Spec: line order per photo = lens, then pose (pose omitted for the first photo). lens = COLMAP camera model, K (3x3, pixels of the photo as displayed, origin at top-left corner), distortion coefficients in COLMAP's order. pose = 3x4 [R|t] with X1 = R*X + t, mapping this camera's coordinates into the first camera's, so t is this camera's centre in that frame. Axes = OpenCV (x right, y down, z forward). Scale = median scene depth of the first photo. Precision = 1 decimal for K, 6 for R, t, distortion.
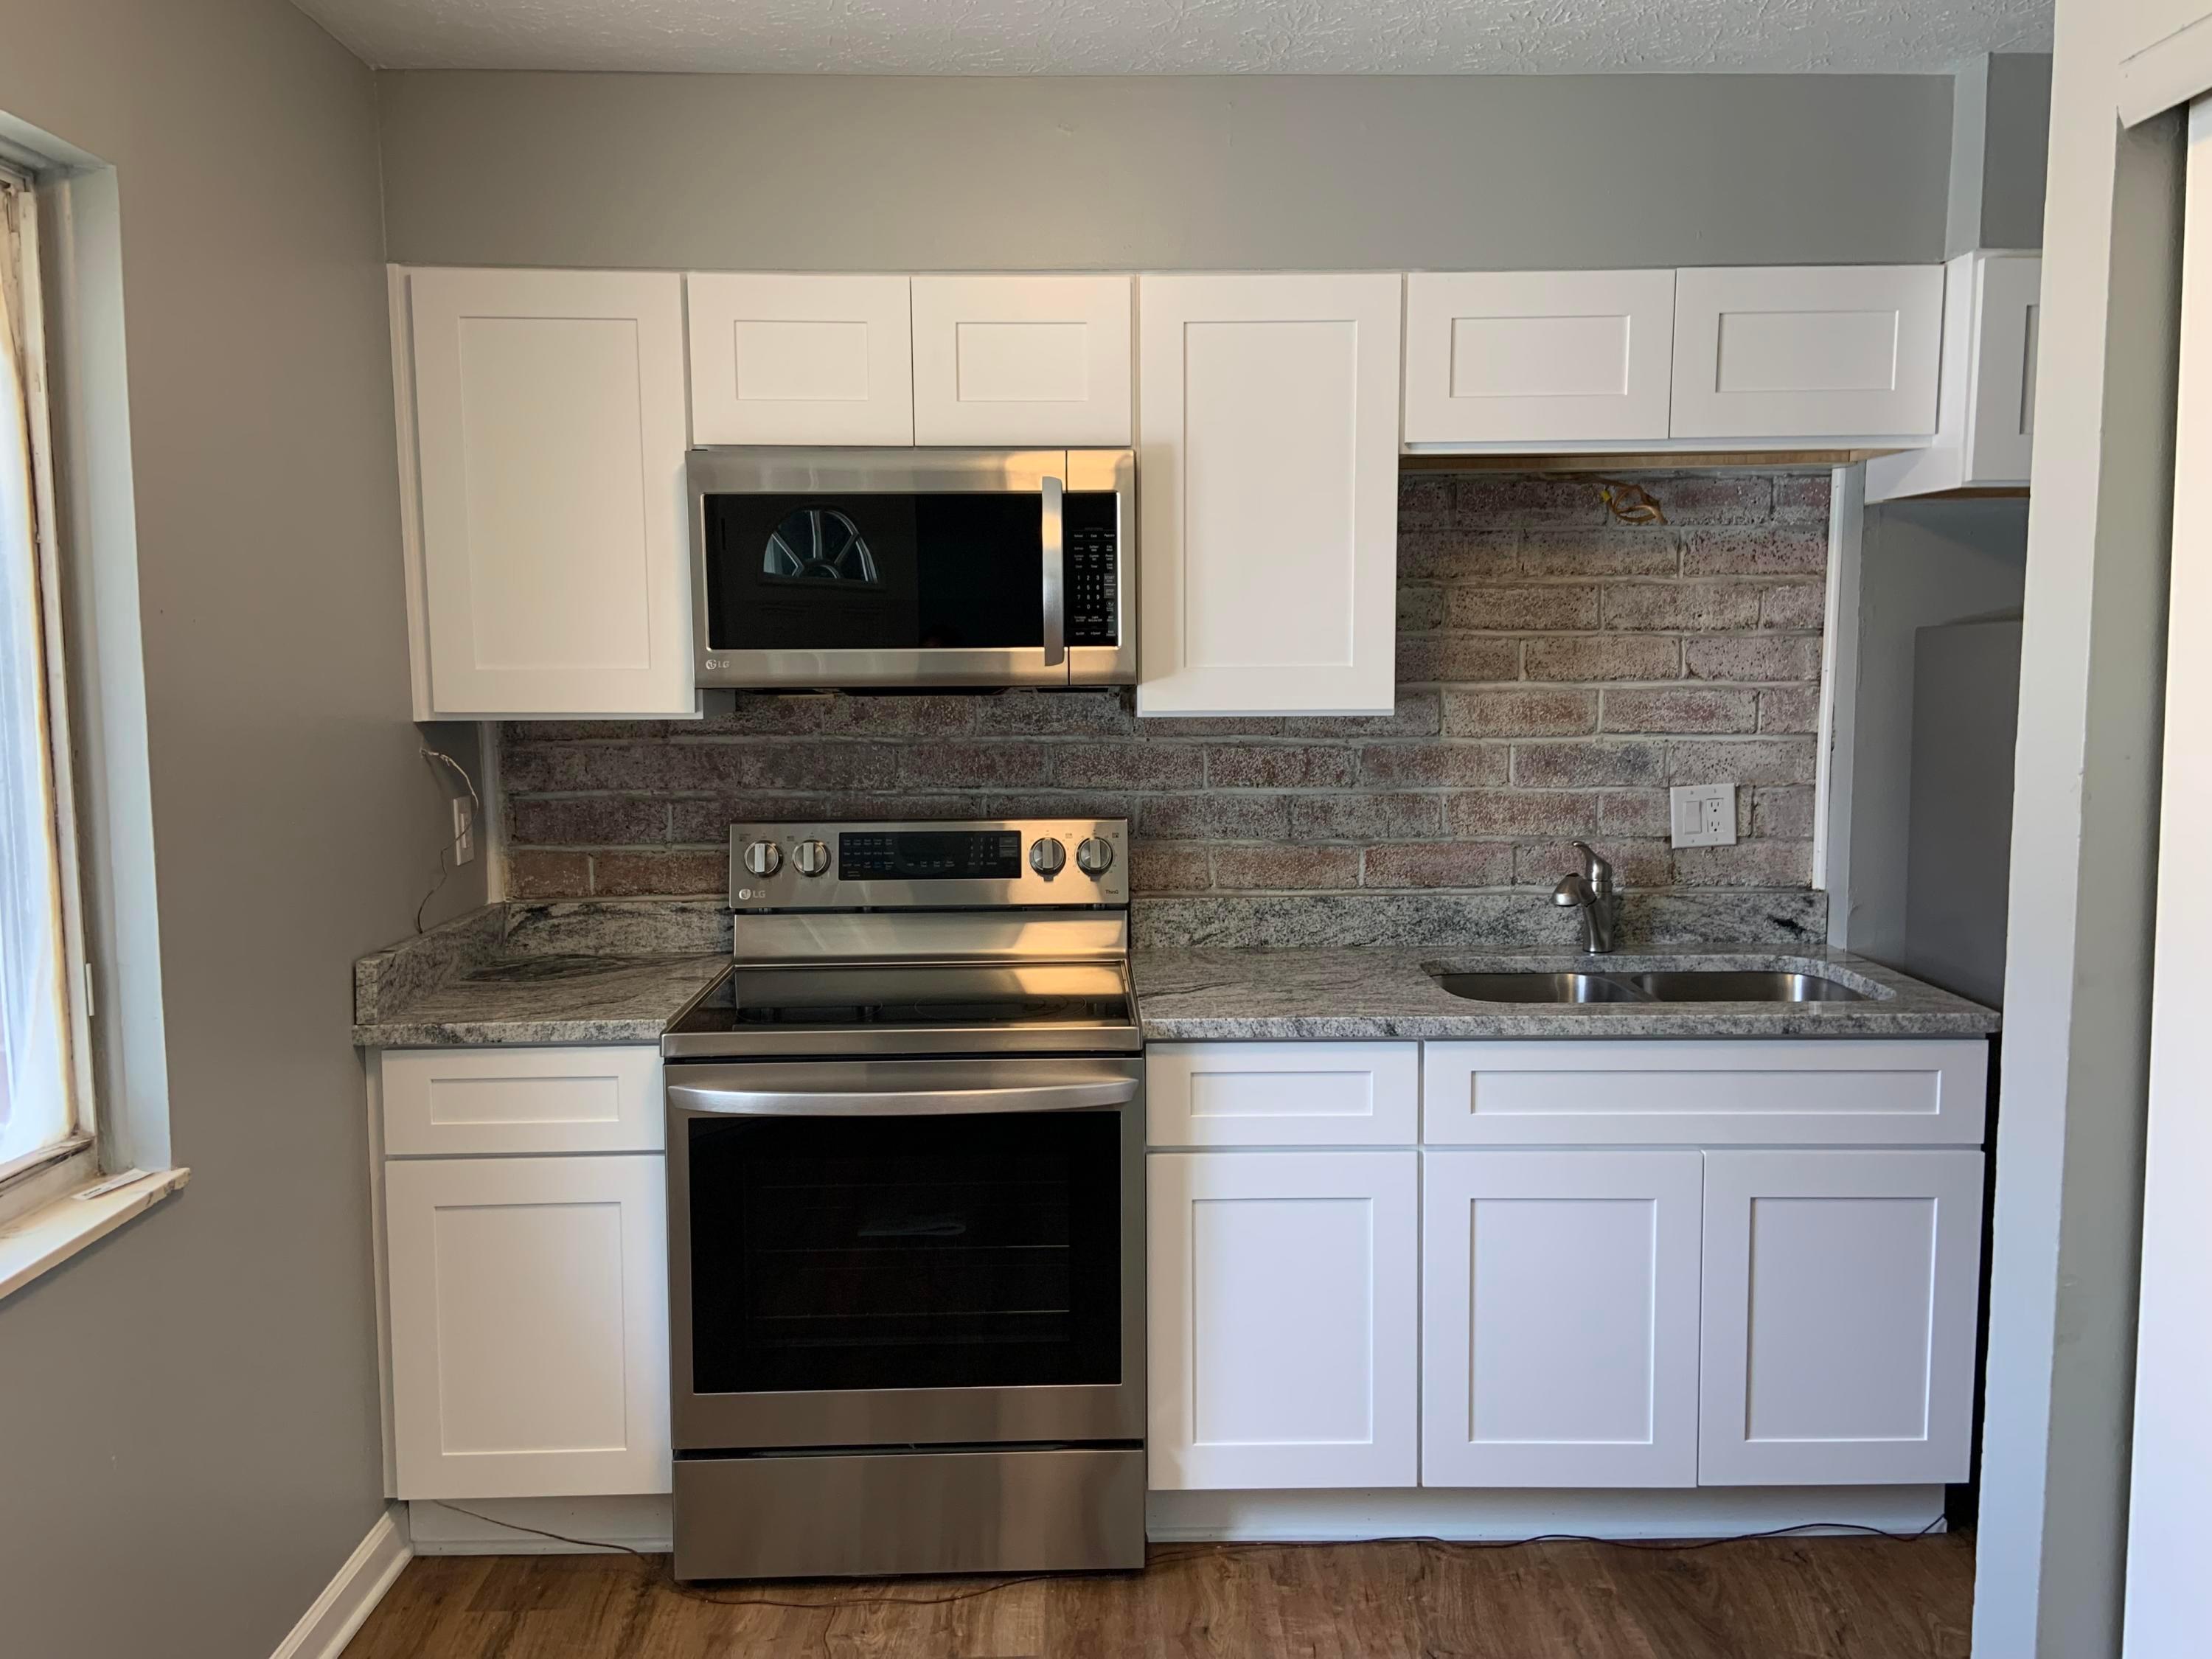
lens RADIAL K [[1668.0, 0, 1098.6], [0, 1668.0, 809.9], [0, 0, 1]] dist [0.104826, -0.127654]
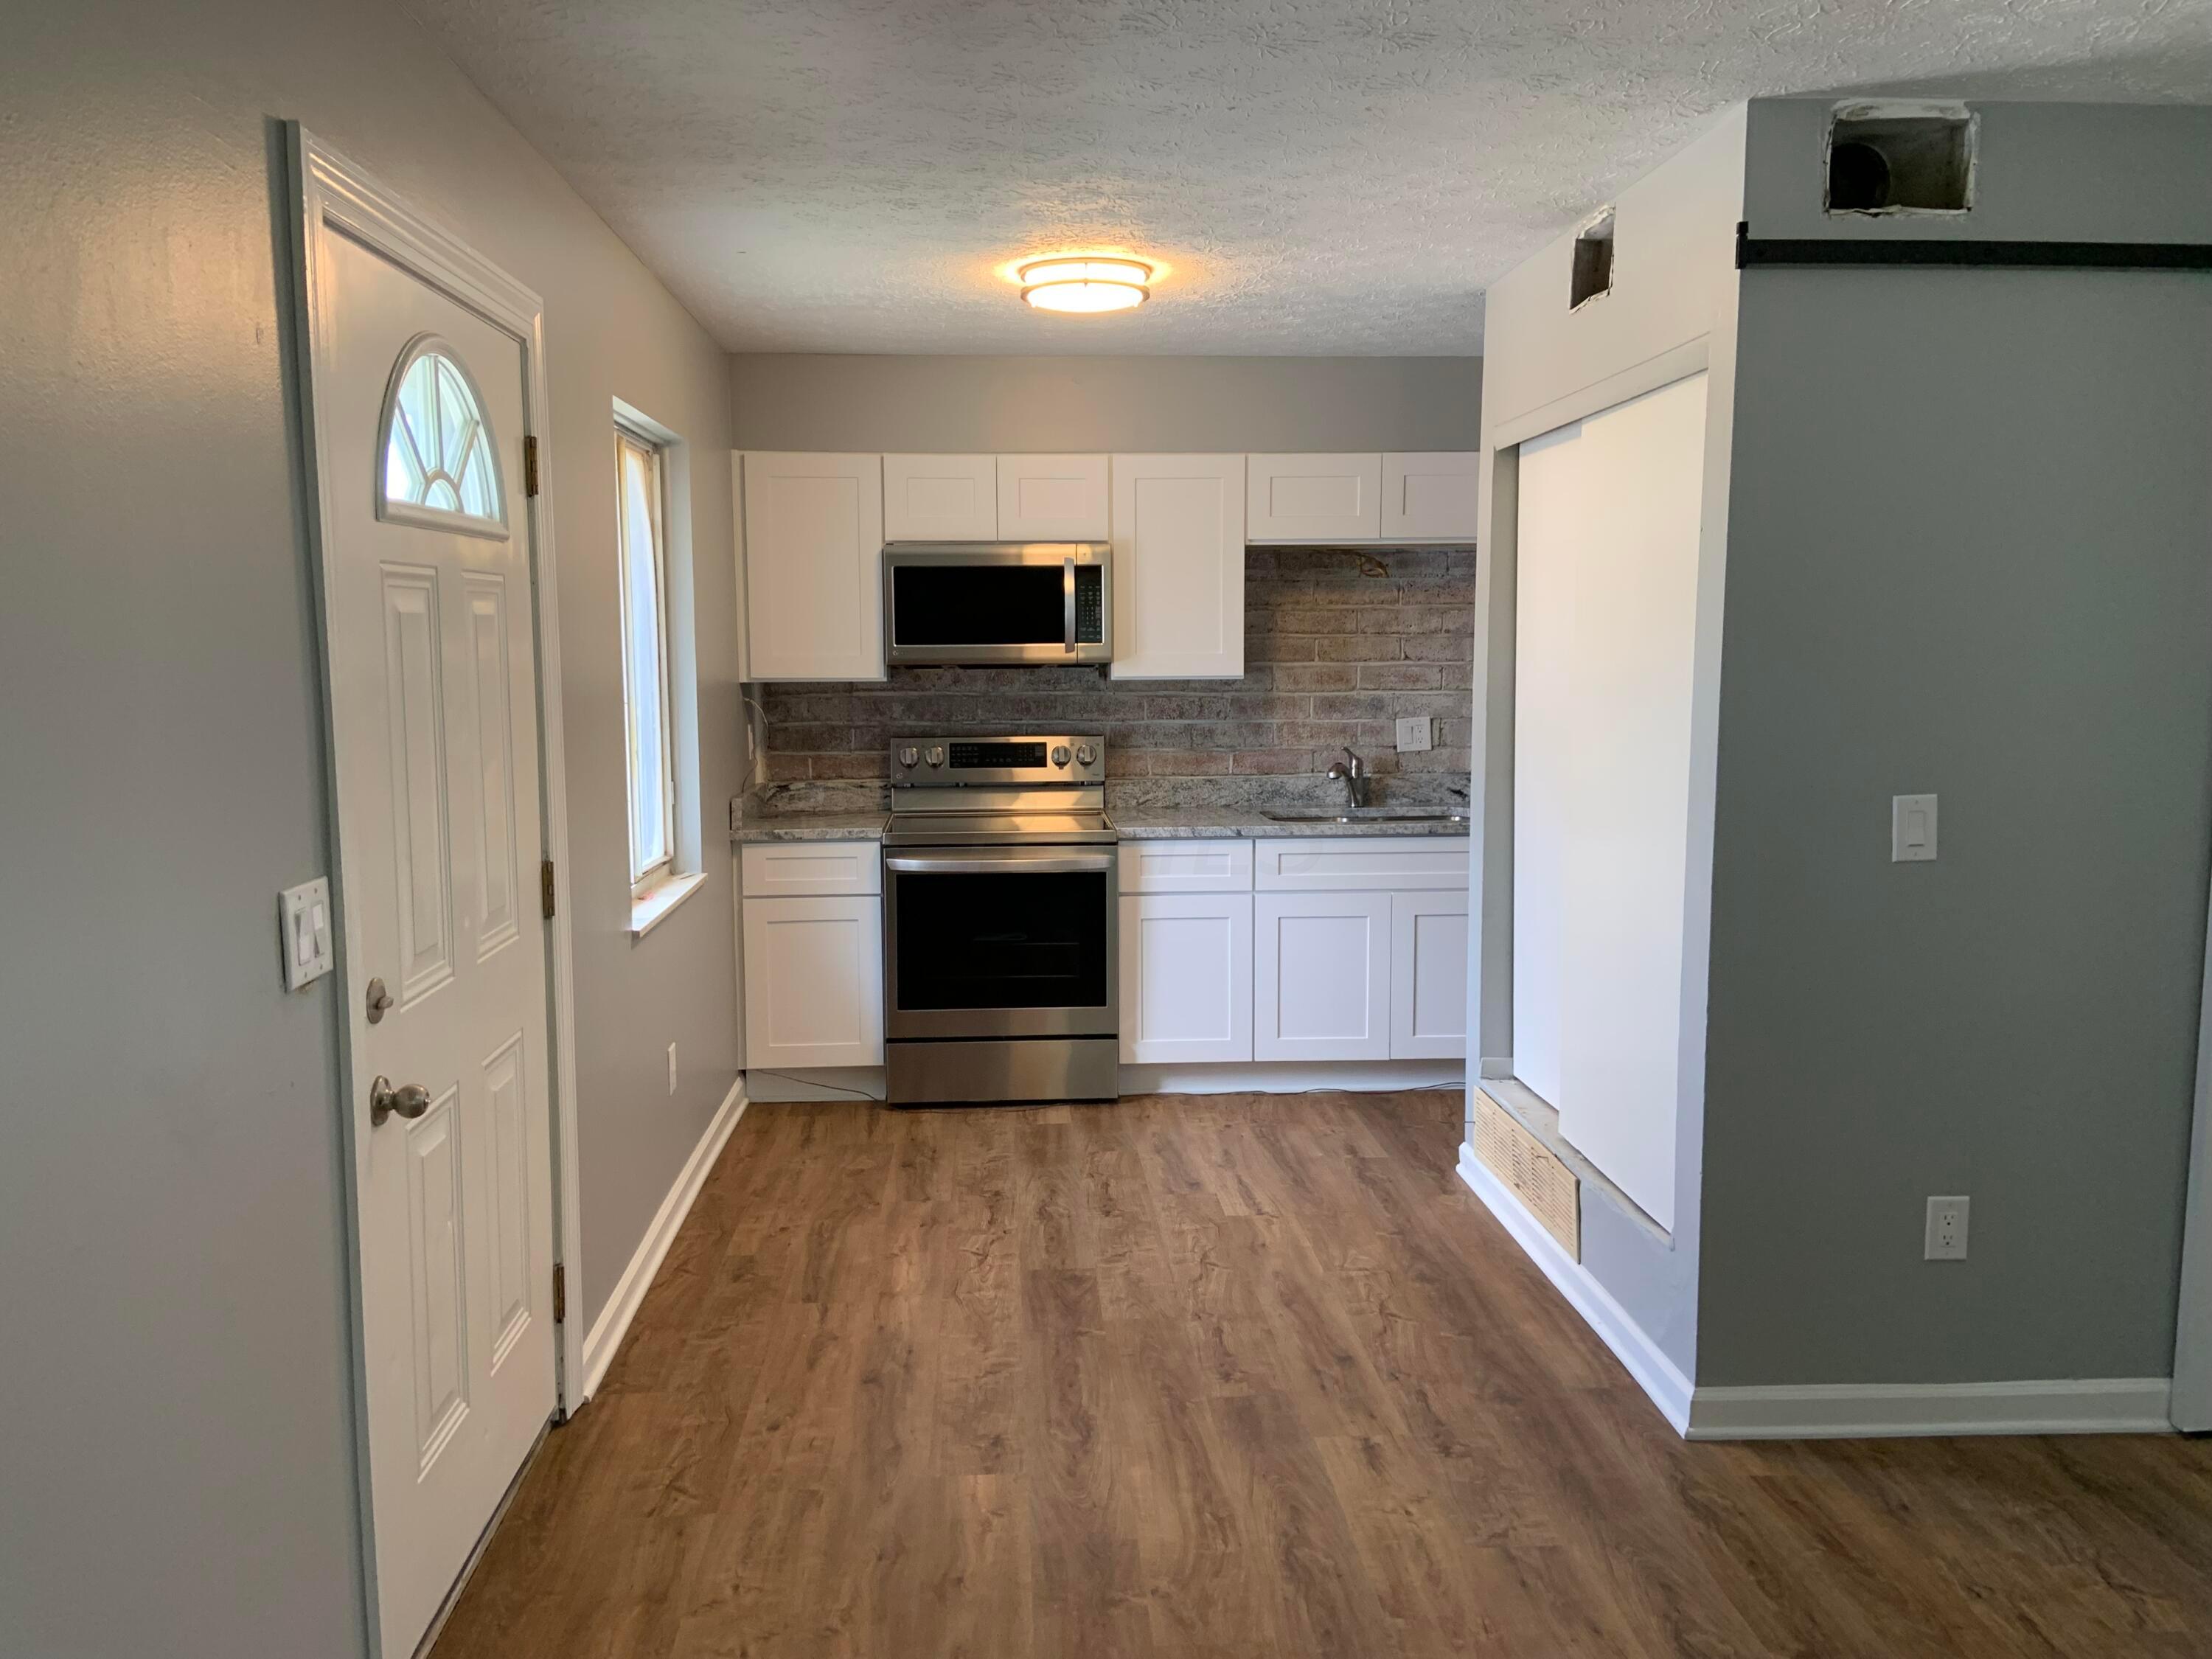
lens RADIAL K [[1668.0, 0, 1076.1], [0, 1668.0, 808.6], [0, 0, 1]] dist [0.104826, -0.127654]
pose [[0.999420, -0.003504, 0.033860, -0.076330], [0.003253, 0.999967, 0.007458, 0.072193], [-0.033885, -0.007343, 0.999399, -0.850758]]
